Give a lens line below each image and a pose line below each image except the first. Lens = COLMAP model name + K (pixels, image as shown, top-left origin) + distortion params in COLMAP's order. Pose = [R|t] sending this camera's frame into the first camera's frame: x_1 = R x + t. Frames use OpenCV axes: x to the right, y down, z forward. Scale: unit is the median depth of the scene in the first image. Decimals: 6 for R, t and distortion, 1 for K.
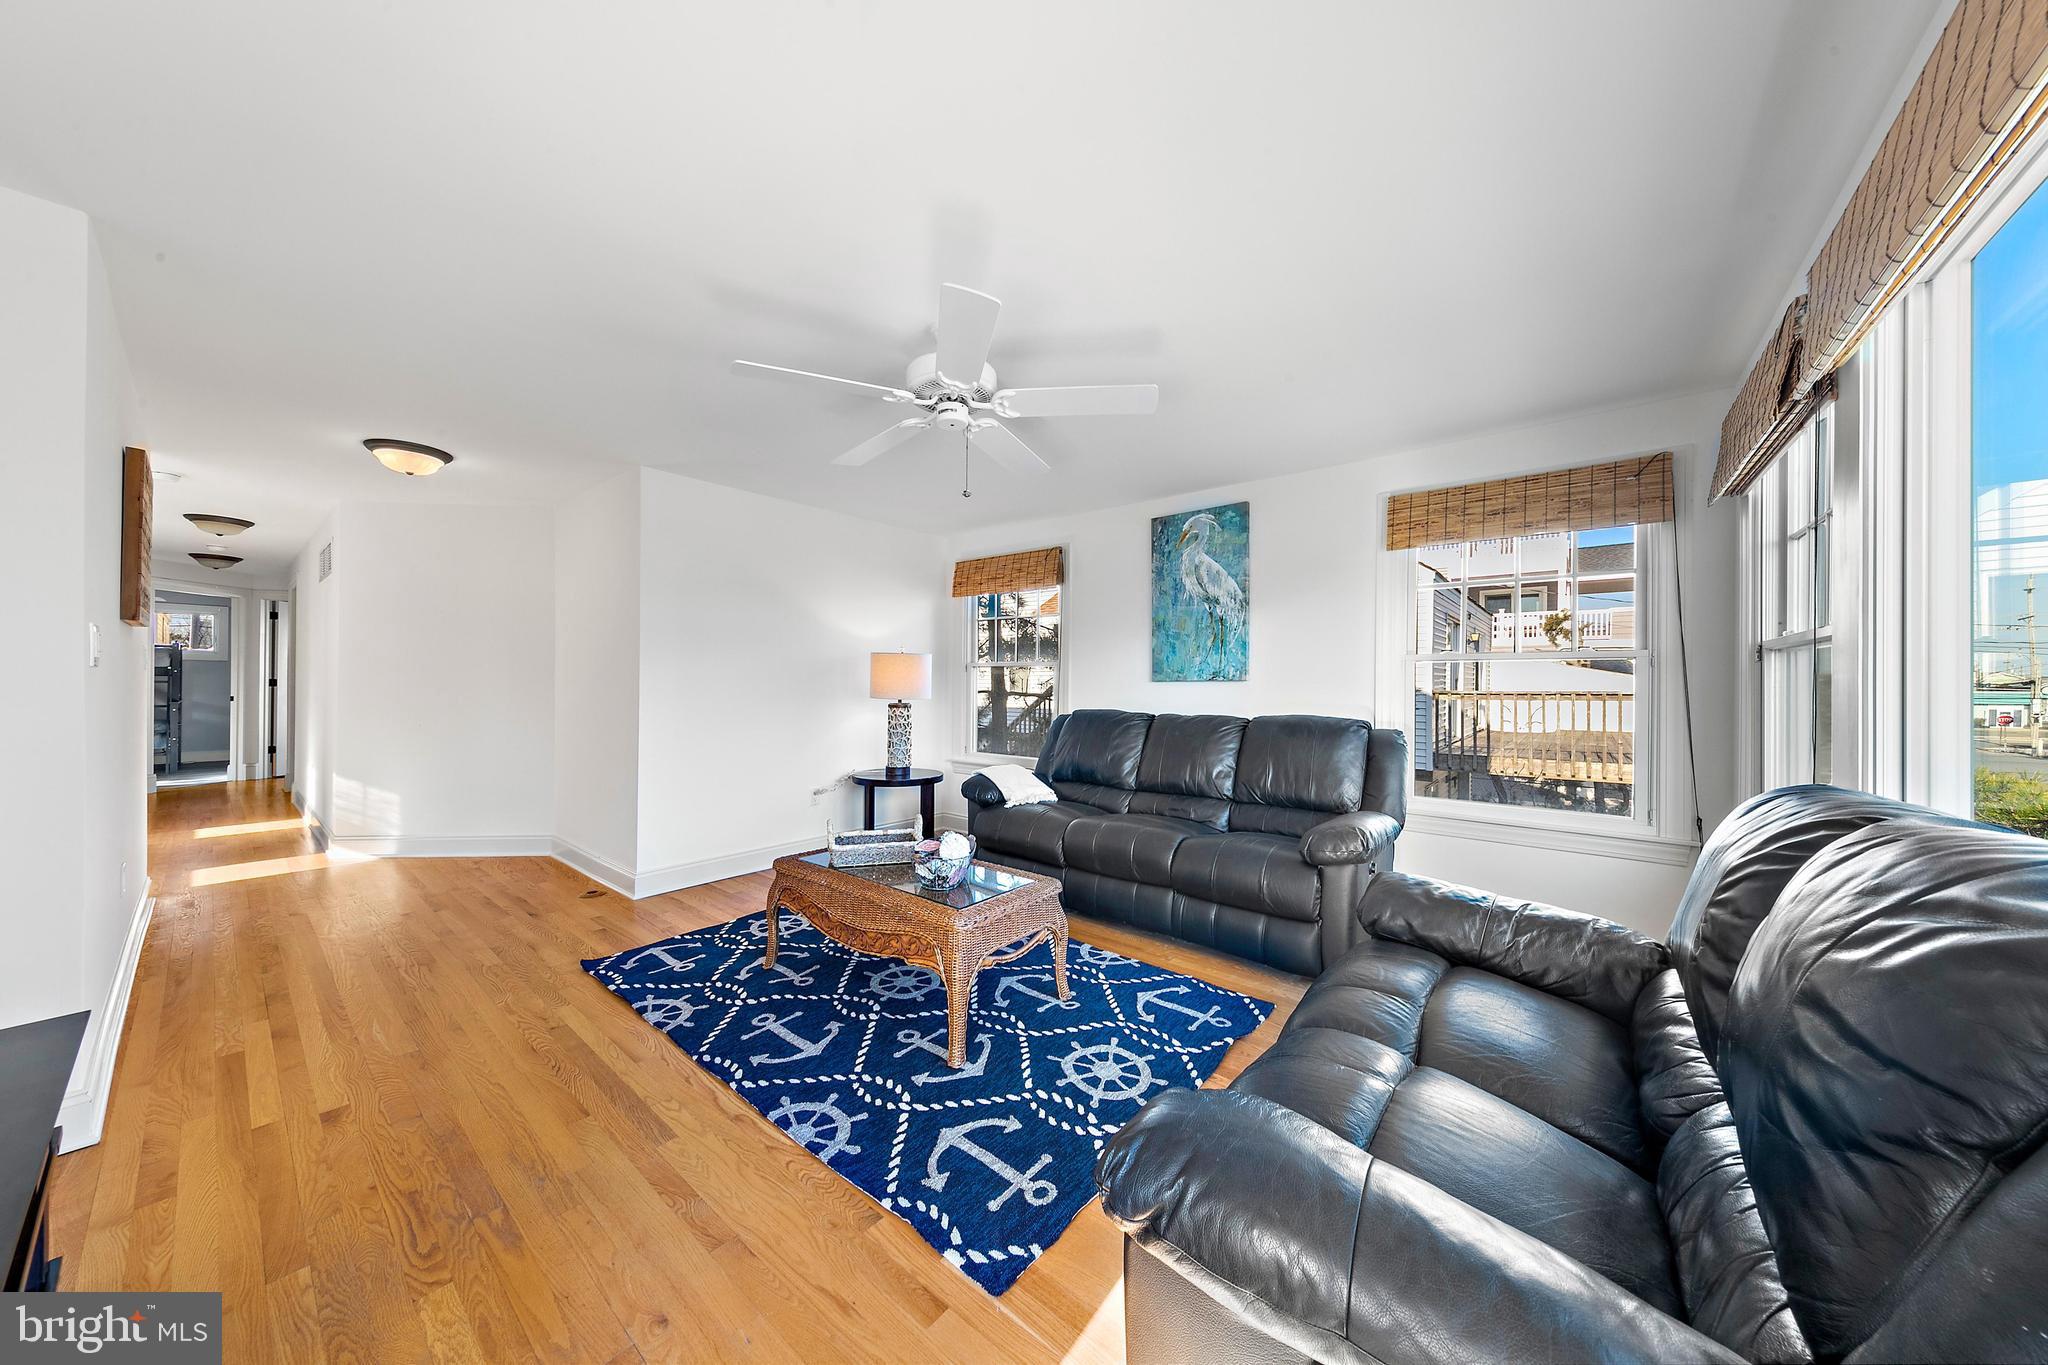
lens RADIAL K [[667.4, 0, 1024.0], [0, 667.4, 682.5], [0, 0, 1]] dist [0.010785, -0.000016]
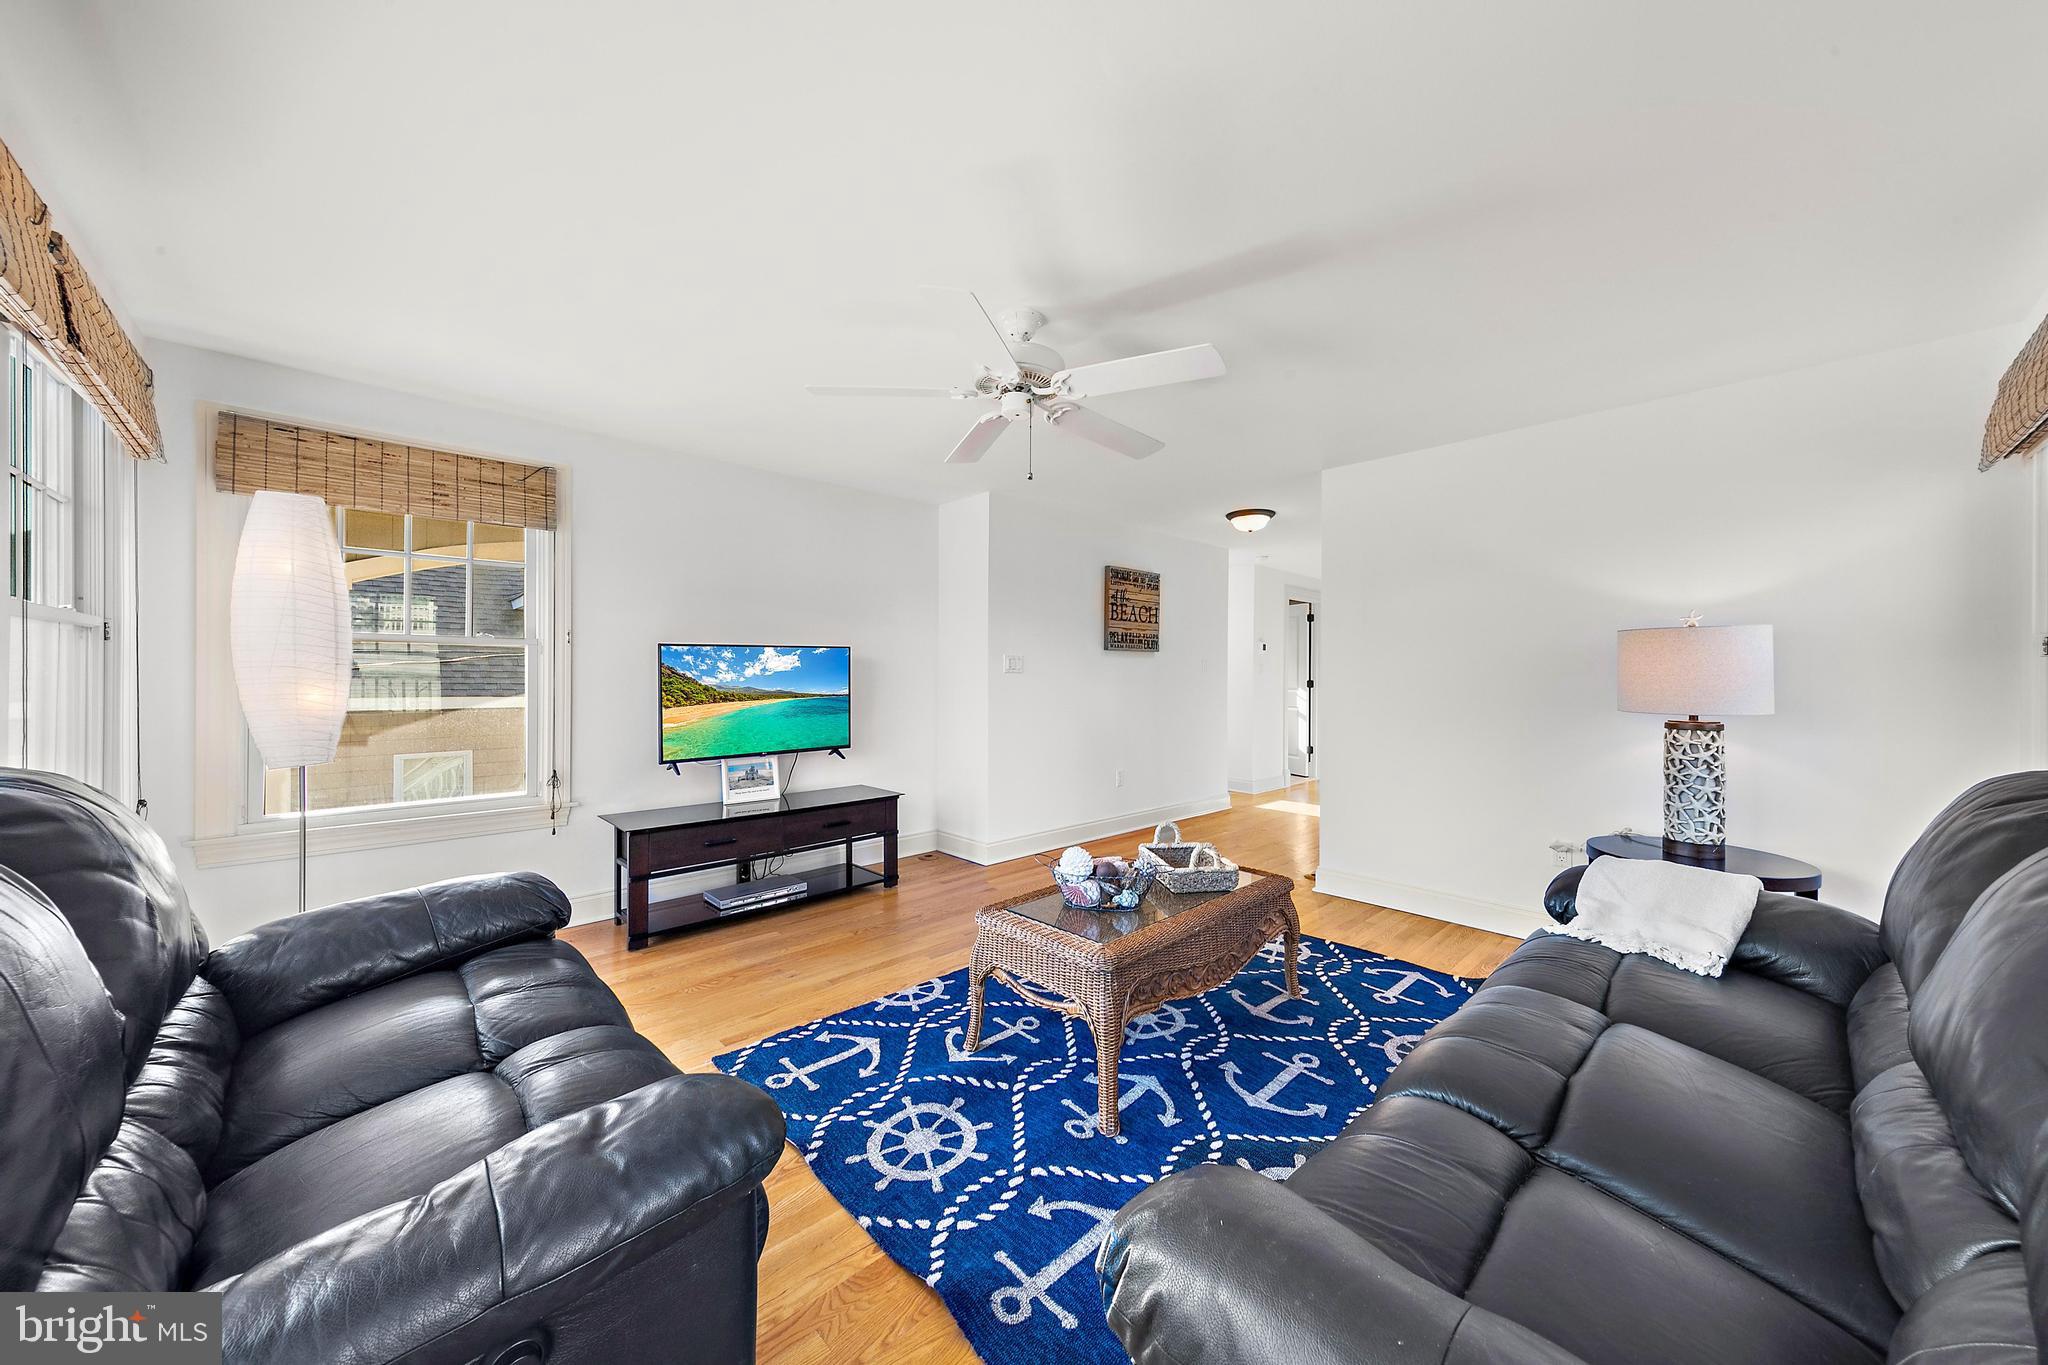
lens RADIAL K [[709.7, 0, 1033.9], [0, 709.7, 665.9], [0, 0, 1]] dist [0.014440, -0.000050]
pose [[-0.114794, -0.020326, -0.993181, 0.848554], [-0.008722, 0.999773, -0.019453, 0.005041], [0.993351, 0.006429, -0.114945, 1.049615]]
